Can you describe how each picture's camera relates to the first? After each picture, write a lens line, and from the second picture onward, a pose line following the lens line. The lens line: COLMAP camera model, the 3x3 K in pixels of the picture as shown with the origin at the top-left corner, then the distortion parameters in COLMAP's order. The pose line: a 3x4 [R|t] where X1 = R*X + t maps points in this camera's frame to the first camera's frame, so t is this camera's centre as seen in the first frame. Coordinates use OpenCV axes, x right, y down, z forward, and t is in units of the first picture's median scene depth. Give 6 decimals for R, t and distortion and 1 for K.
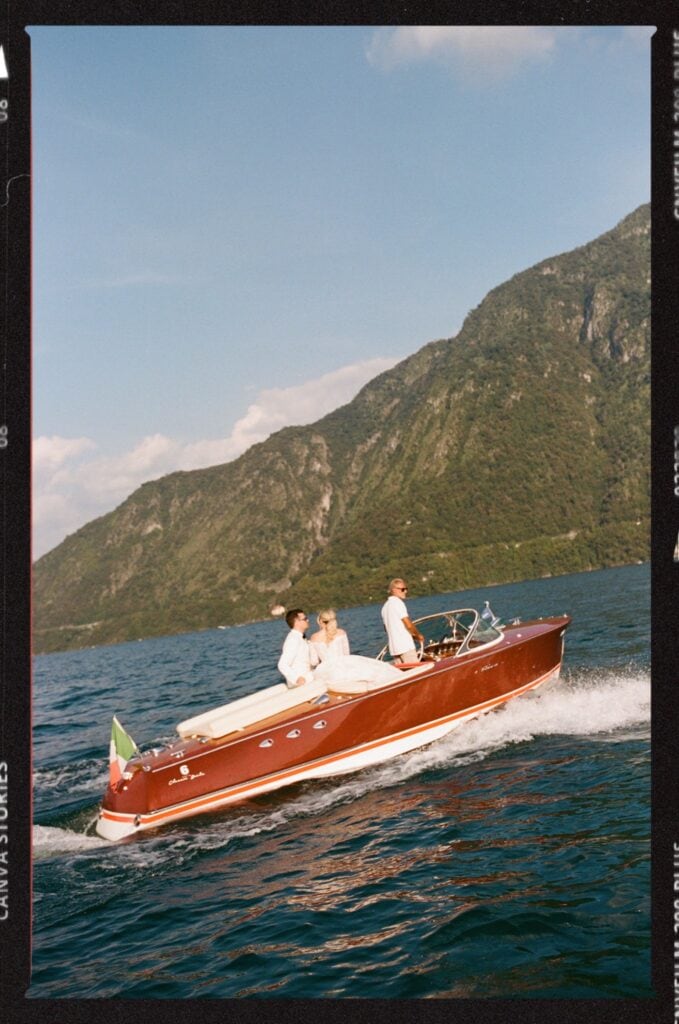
lens RADIAL K [[912.5, 0, 339.5], [0, 912.5, 512.0], [0, 0, 1]] dist [-0.004298, -0.004385]
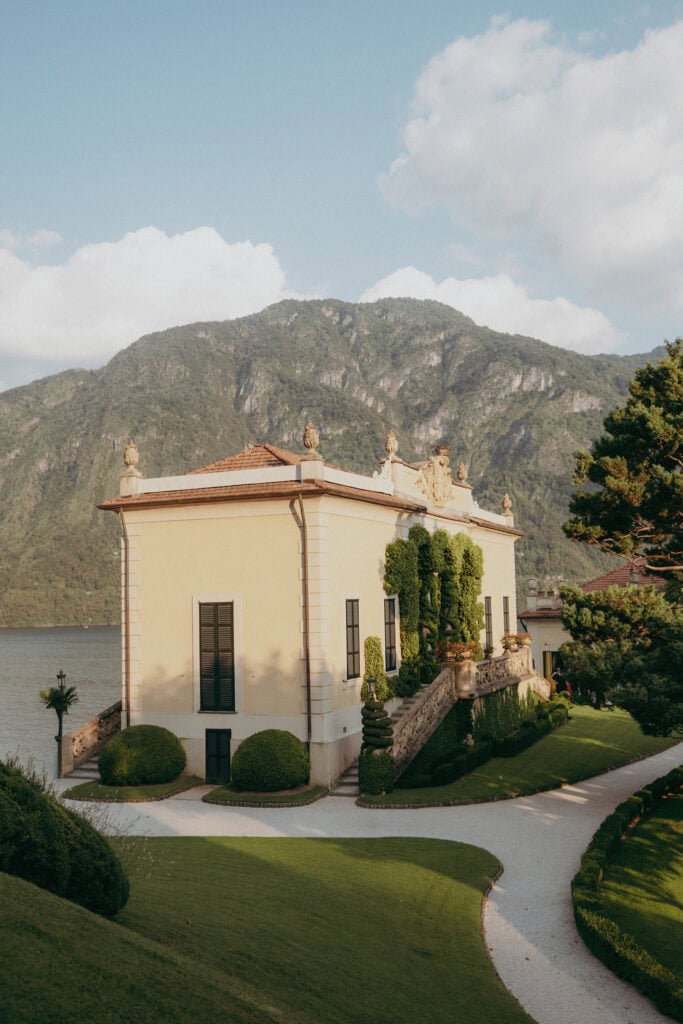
lens RADIAL K [[912.5, 0, 341.5], [0, 912.5, 512.0], [0, 0, 1]] dist [-0.004298, -0.004385]
pose [[0.870701, 0.181168, 0.457229, -0.107412], [-0.161667, 0.983448, -0.081810, 0.004910], [-0.464483, -0.002686, 0.885578, -0.042535]]
